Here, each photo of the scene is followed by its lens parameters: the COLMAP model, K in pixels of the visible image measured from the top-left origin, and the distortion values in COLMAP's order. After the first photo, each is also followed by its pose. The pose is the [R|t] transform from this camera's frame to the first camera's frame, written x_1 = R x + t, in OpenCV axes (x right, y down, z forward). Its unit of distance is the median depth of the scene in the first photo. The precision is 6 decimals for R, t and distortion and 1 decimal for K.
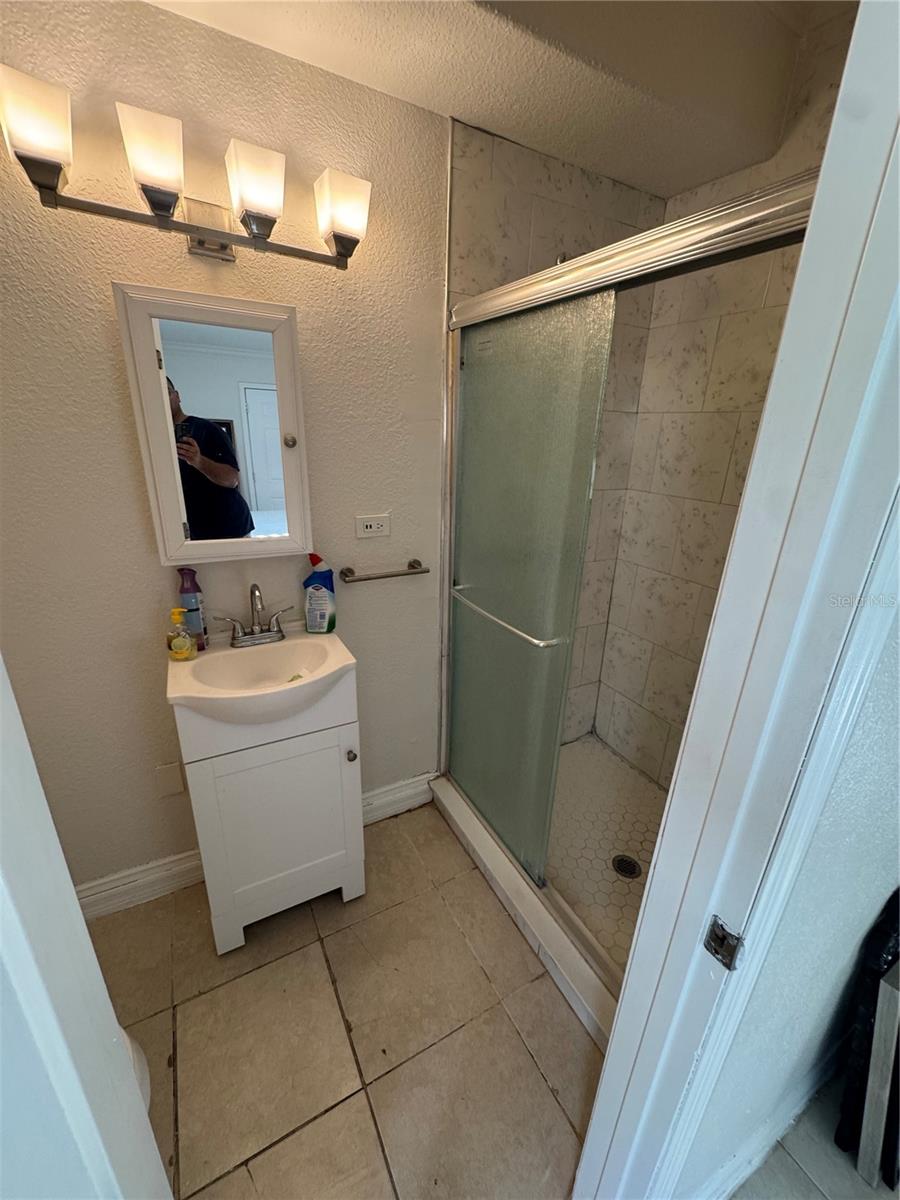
lens RADIAL K [[479.6, 0, 453.5], [0, 479.6, 600.4], [0, 0, 1]] dist [0.000087, -0.000143]
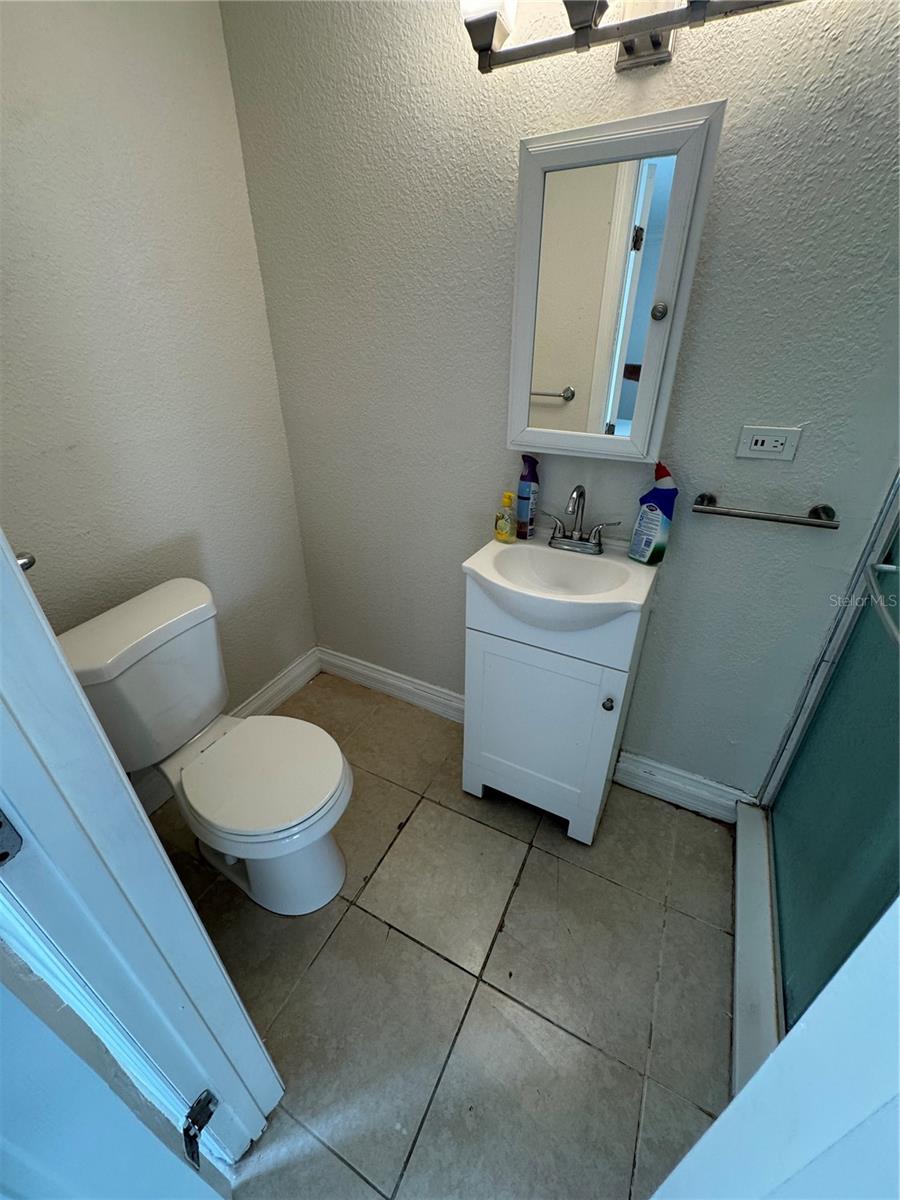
lens RADIAL K [[479.6, 0, 451.0], [0, 479.6, 599.4], [0, 0, 1]] dist [0.000087, -0.000143]
pose [[0.551636, 0.372066, -0.746501, 0.202420], [-0.250924, 0.927562, 0.276886, -0.021697], [0.795446, 0.034575, 0.605037, 0.230442]]
